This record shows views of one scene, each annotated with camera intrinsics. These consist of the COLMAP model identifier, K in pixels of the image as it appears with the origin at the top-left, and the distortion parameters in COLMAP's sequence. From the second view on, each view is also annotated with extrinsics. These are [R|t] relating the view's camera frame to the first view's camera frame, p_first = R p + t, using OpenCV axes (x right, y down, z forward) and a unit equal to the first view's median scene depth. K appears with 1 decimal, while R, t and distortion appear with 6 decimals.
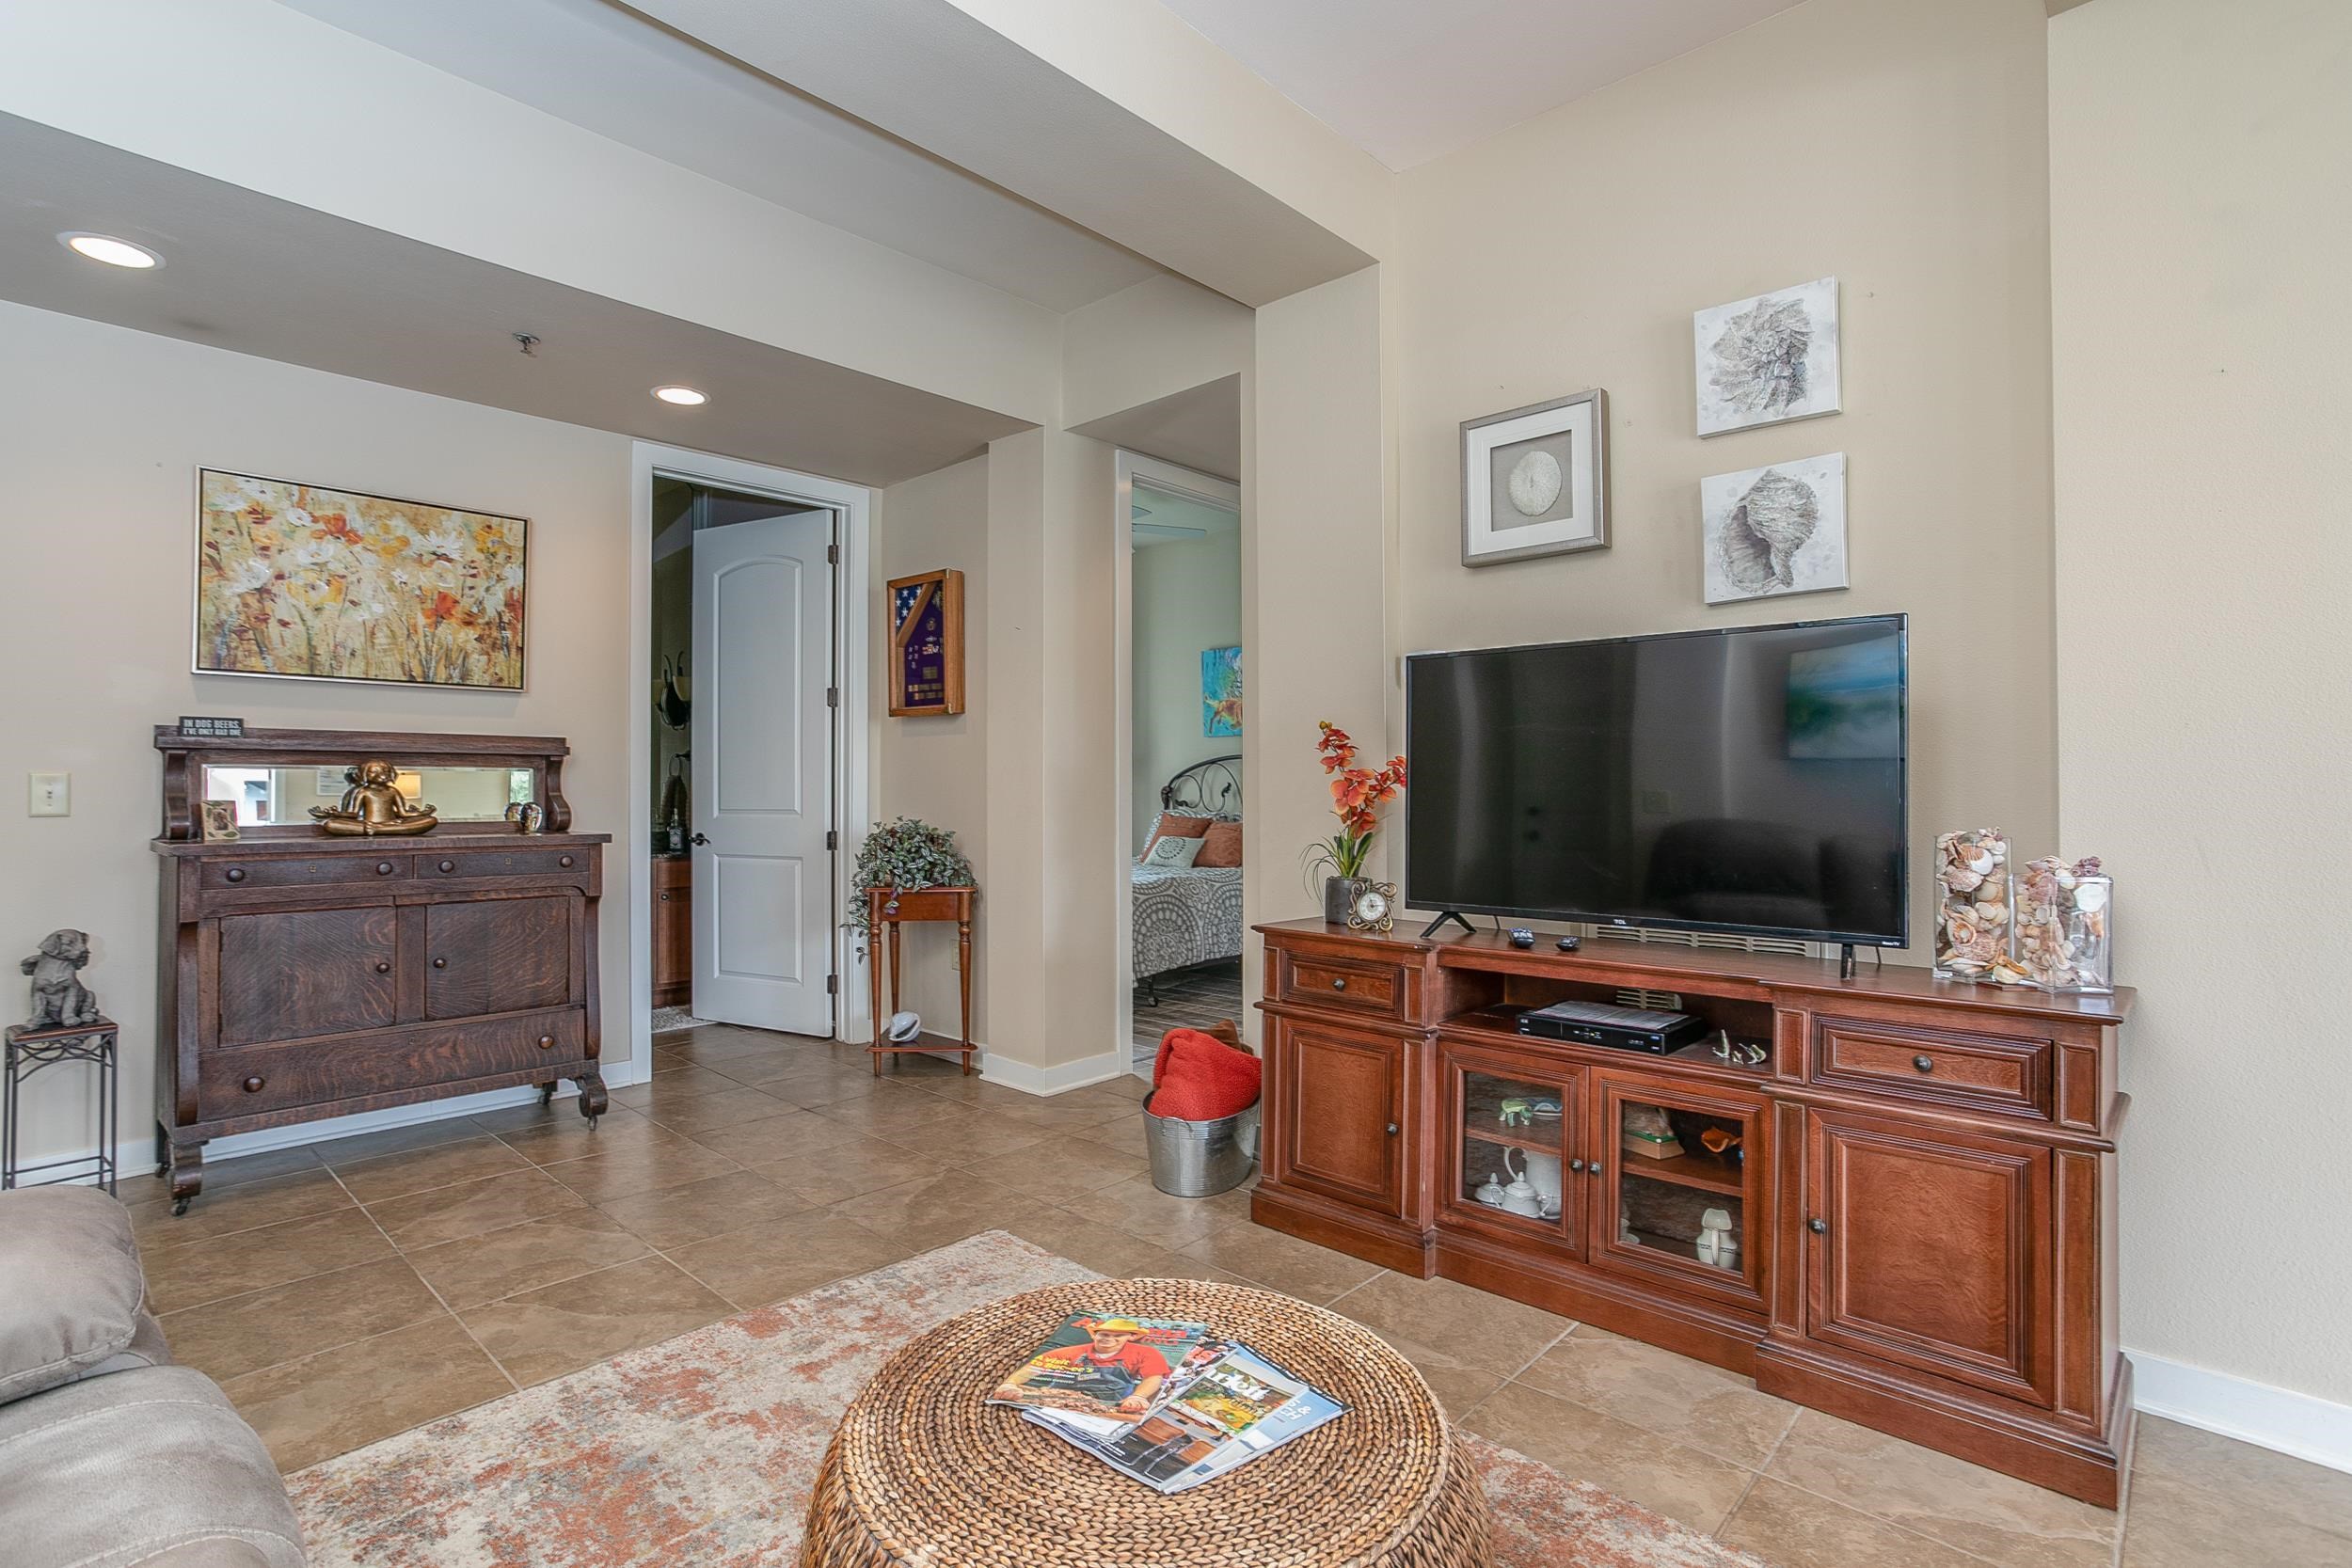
lens RADIAL K [[1136.7, 0, 1170.2], [0, 1136.7, 773.3], [0, 0, 1]] dist [-0.055015, 0.031521]
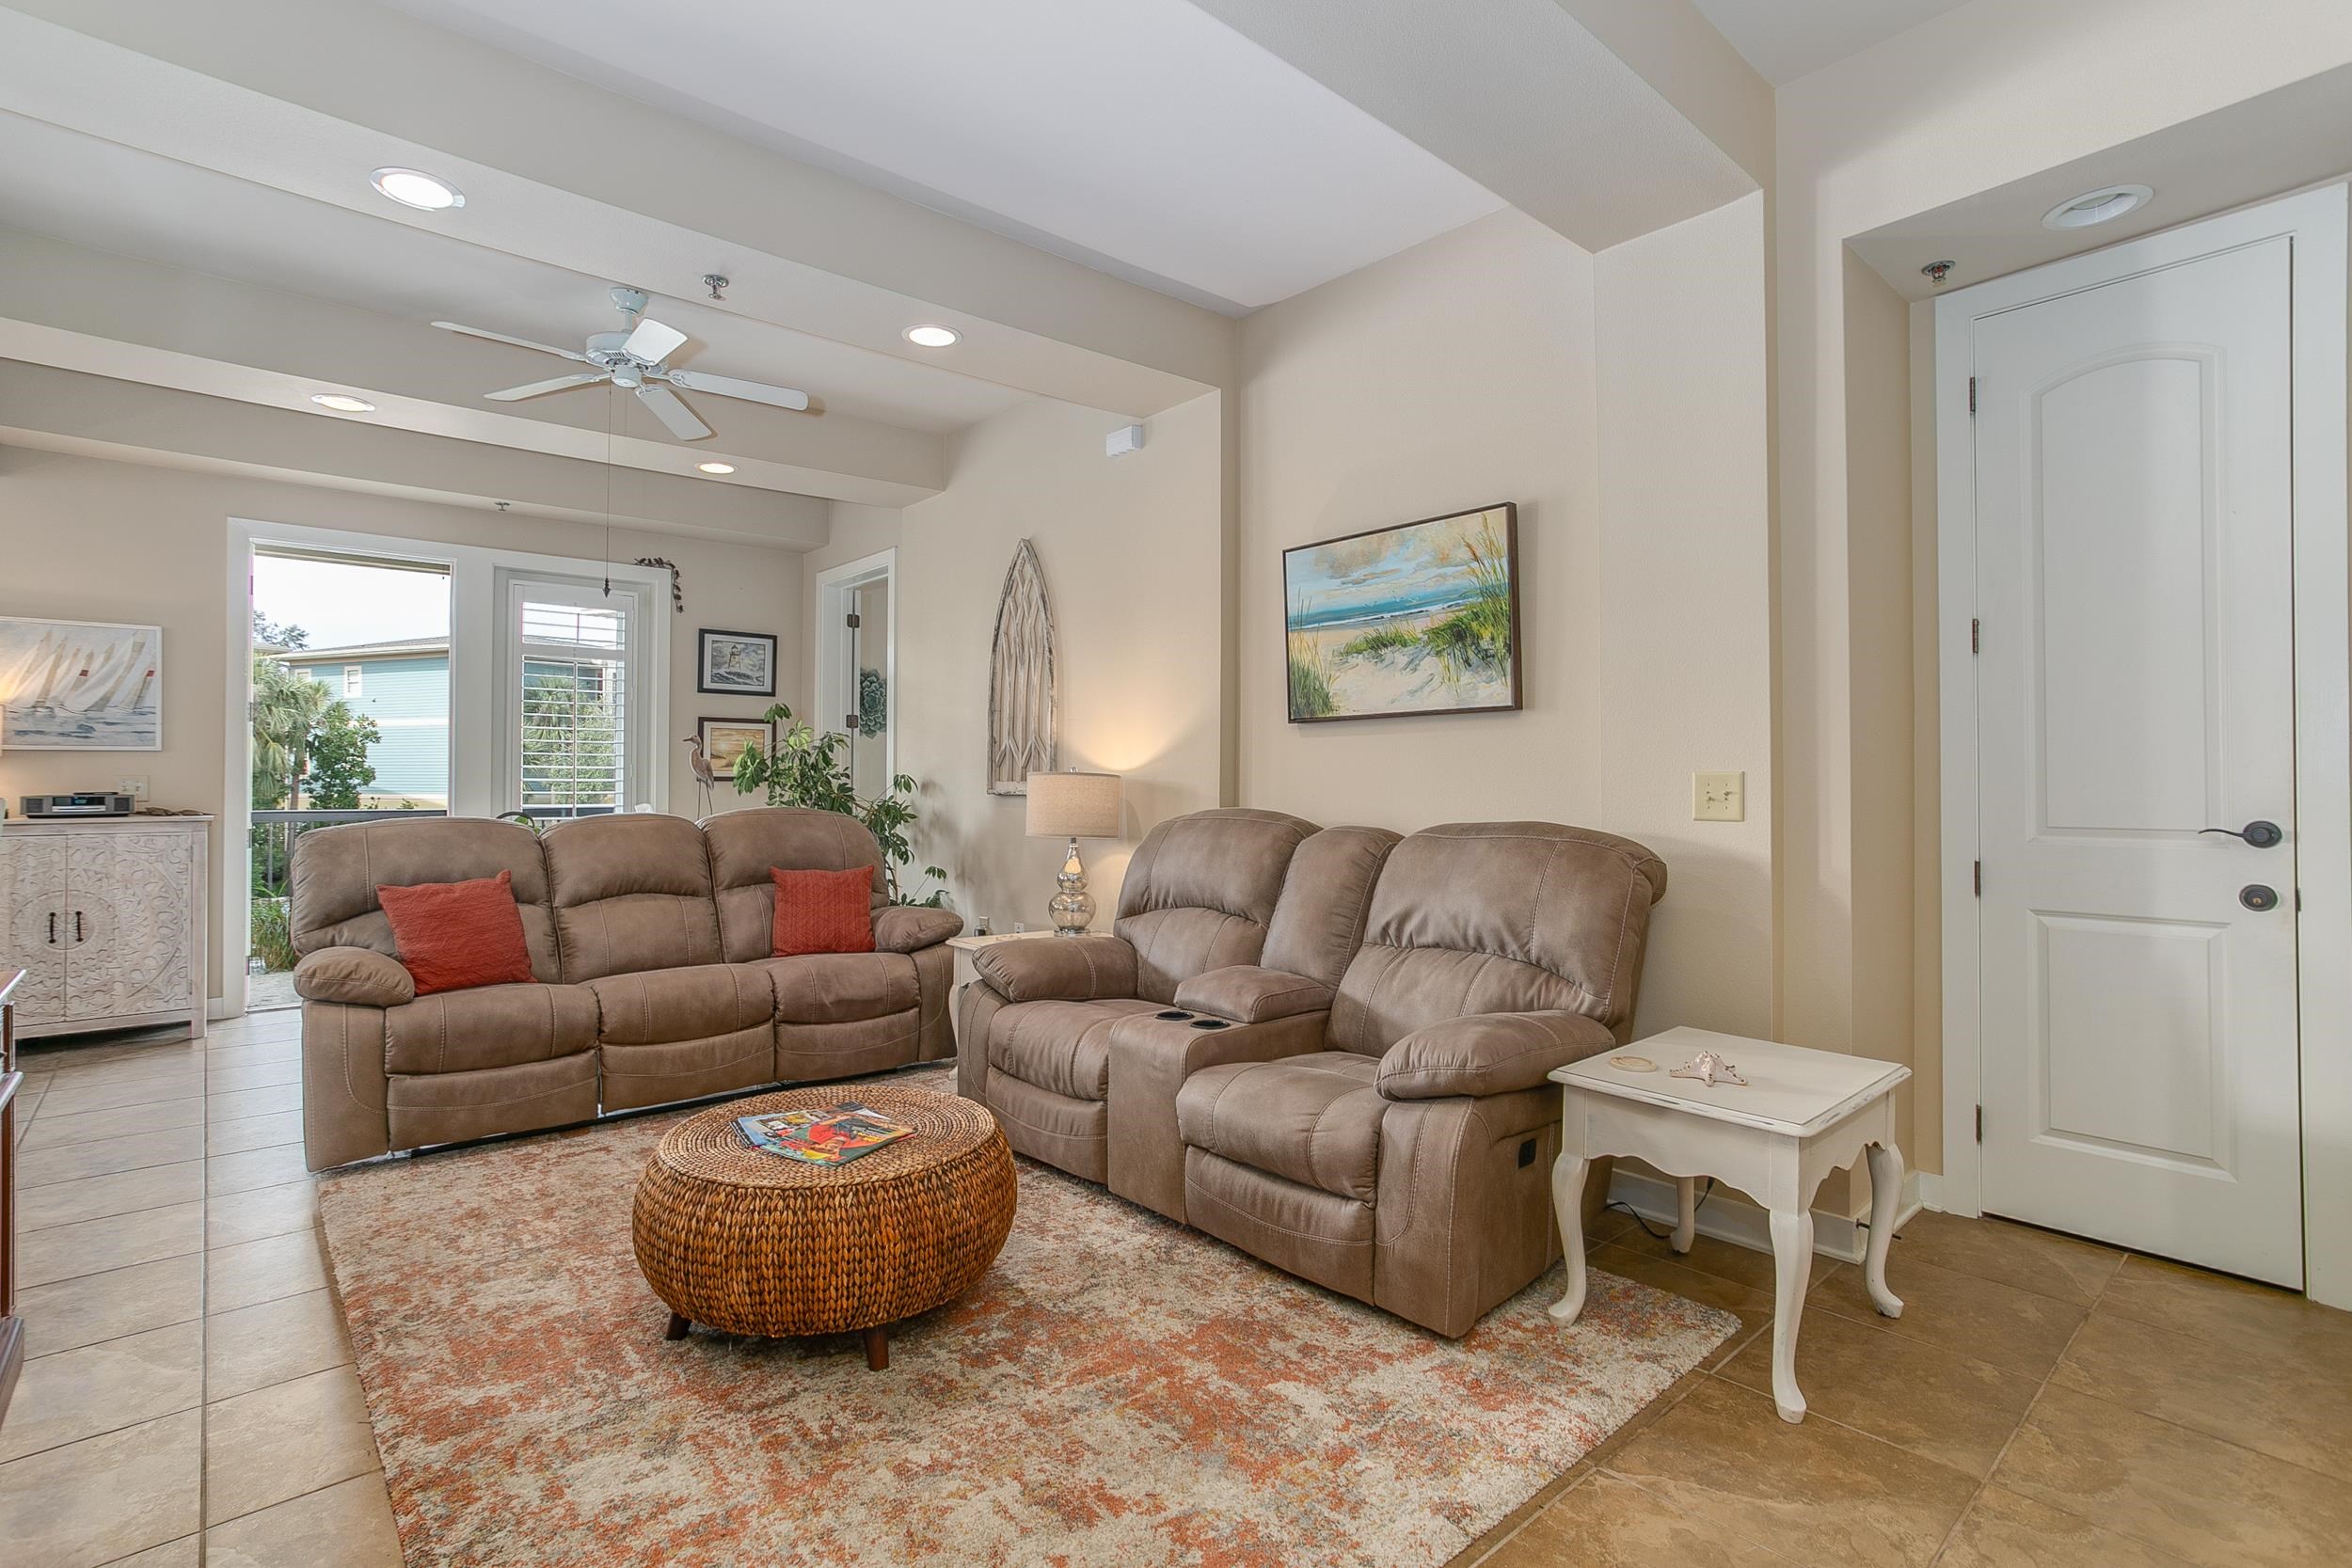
lens RADIAL K [[1128.9, 0, 1150.3], [0, 1128.9, 769.3], [0, 0, 1]] dist [-0.055381, 0.028927]
pose [[-0.994045, -0.001644, 0.108958, -0.291602], [-0.003887, 0.999785, -0.020378, 0.007761], [-0.108901, -0.020680, -0.993837, 1.105189]]
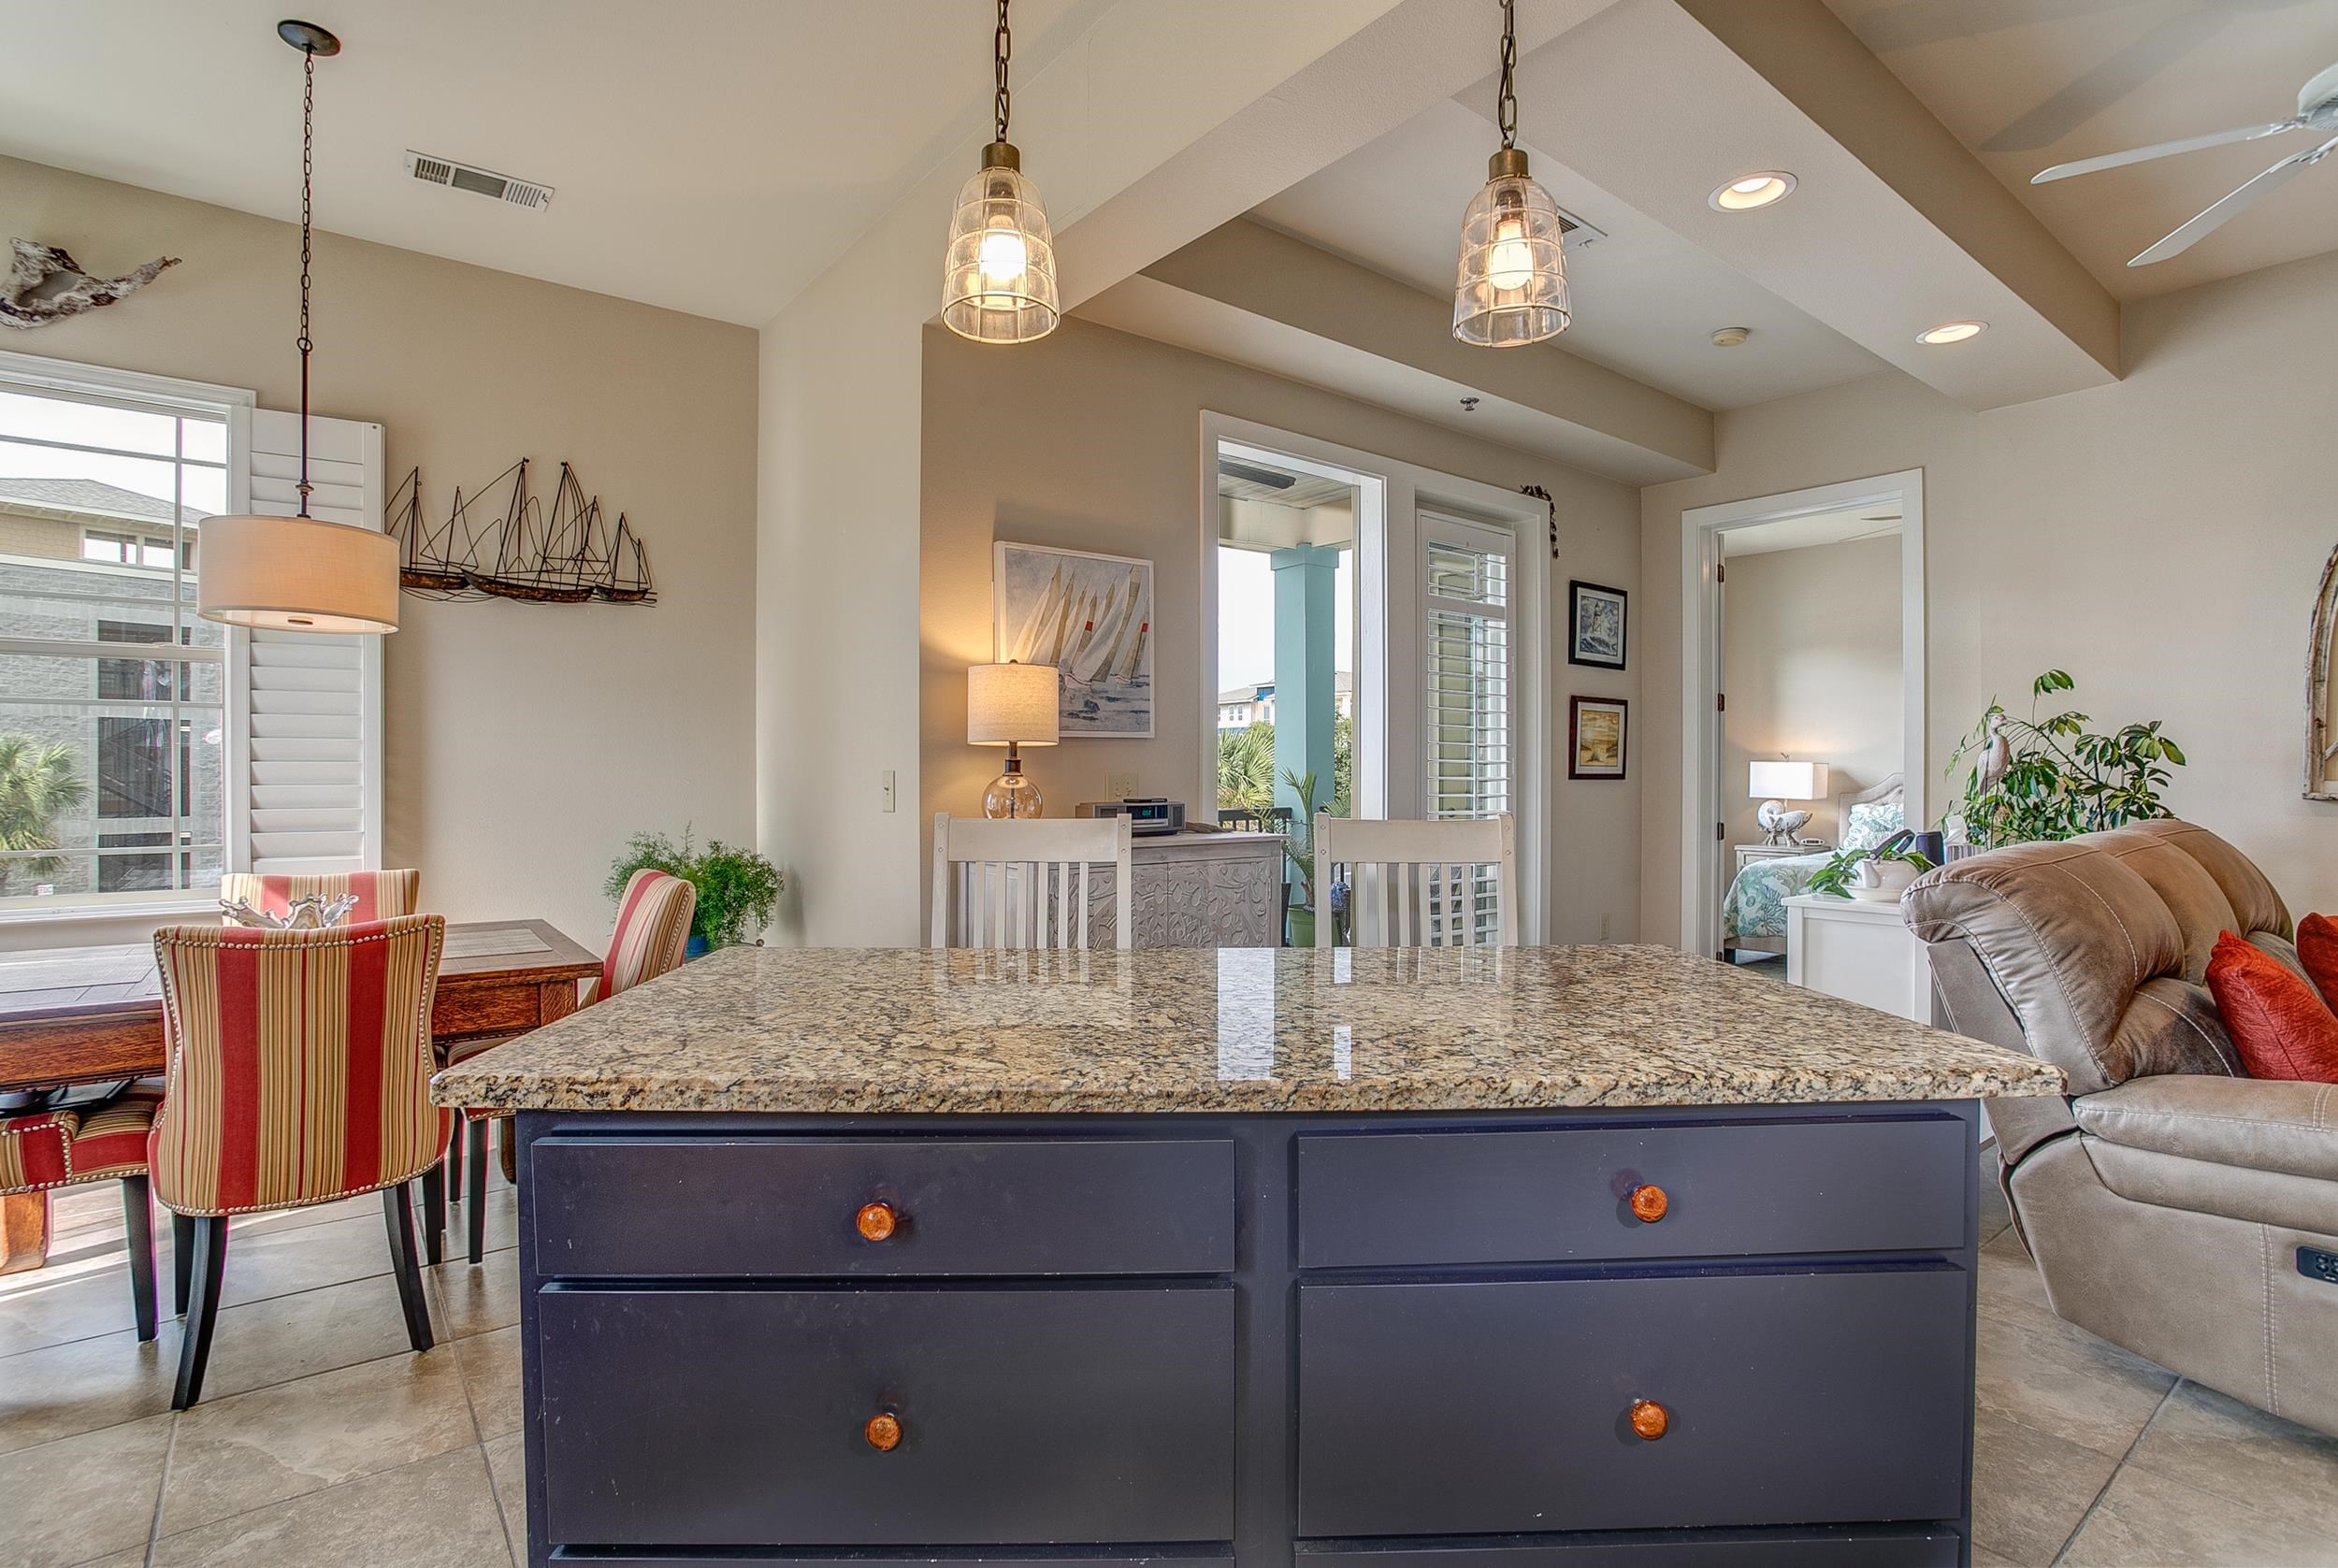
lens RADIAL K [[1122.0, 0, 1115.9], [0, 1122.0, 780.7], [0, 0, 1]] dist [-0.056535, 0.024452]
pose [[-0.982041, -0.003556, 0.188633, 1.050191], [-0.004346, 0.999983, -0.003776, 0.001356], [-0.188616, -0.004528, -0.982040, 0.818783]]
